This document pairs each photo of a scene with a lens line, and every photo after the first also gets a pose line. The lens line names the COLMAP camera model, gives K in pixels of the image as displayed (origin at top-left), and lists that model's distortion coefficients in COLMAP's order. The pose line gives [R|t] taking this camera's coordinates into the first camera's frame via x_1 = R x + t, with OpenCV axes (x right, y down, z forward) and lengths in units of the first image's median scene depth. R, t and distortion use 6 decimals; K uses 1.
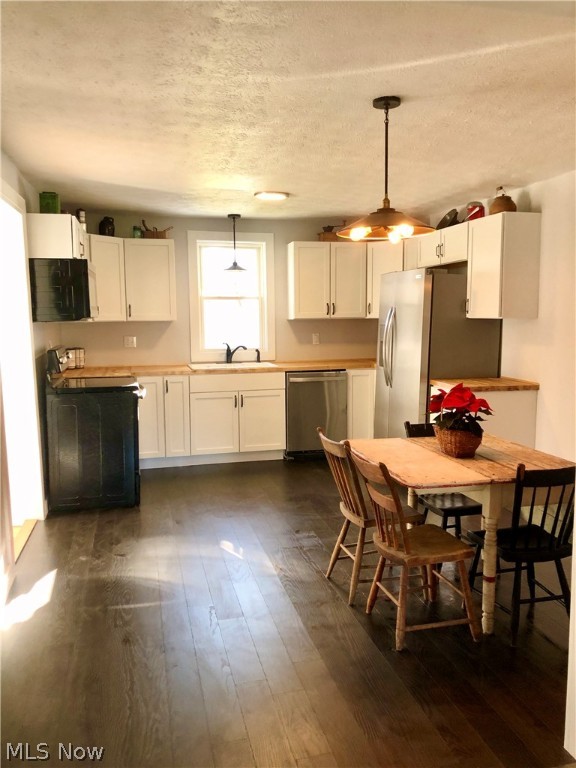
lens RADIAL K [[624.0, 0, 291.5], [0, 624.0, 384.0], [0, 0, 1]] dist [0.040913, -0.050844]
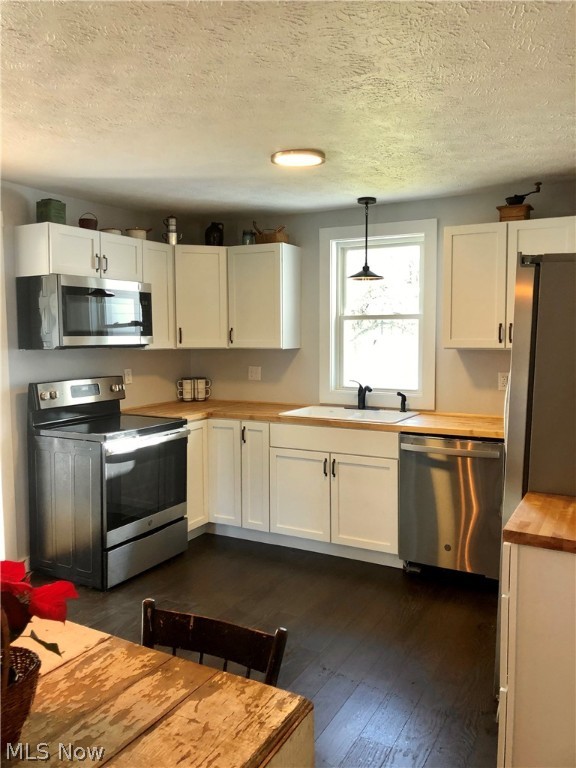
lens RADIAL K [[624.0, 0, 273.5], [0, 624.0, 374.0], [0, 0, 1]] dist [0.040913, -0.050844]
pose [[0.742573, 0.047771, -0.668059, 0.364668], [-0.077297, 0.996901, -0.014633, -0.067739], [0.665290, 0.062505, 0.743964, 0.501294]]
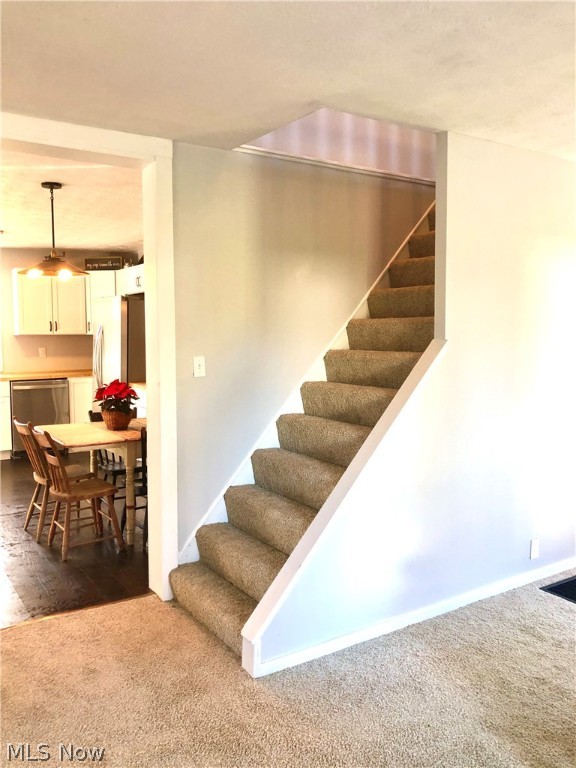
lens RADIAL K [[624.0, 0, 289.4], [0, 624.0, 378.4], [0, 0, 1]] dist [0.040913, -0.050844]
pose [[0.939022, -0.021903, 0.343160, 0.088453], [0.034469, 0.998938, -0.030562, 0.032998], [-0.342126, 0.040526, 0.938780, -0.292693]]
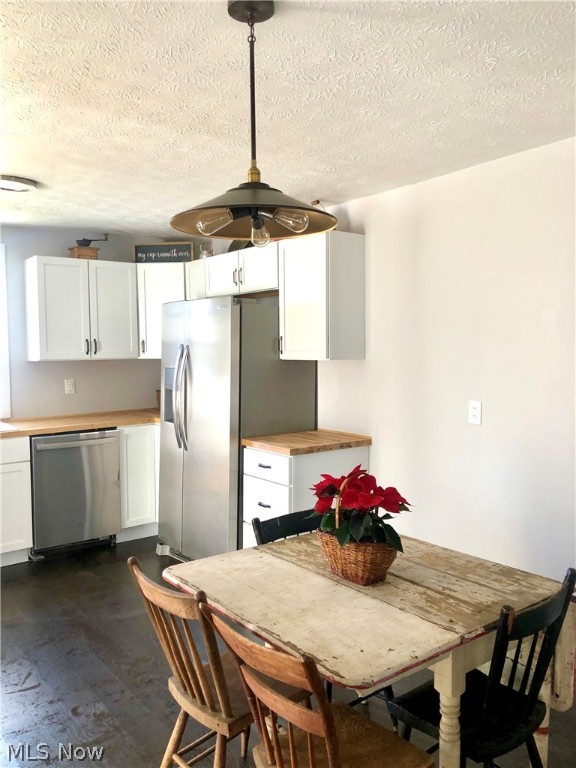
lens RADIAL K [[624.0, 0, 297.8], [0, 624.0, 373.0], [0, 0, 1]] dist [0.040913, -0.050844]
pose [[0.907511, -0.019598, 0.419572, -0.035663], [0.050257, 0.996801, -0.062143, -0.035778], [-0.417012, 0.077481, 0.905593, 0.258796]]
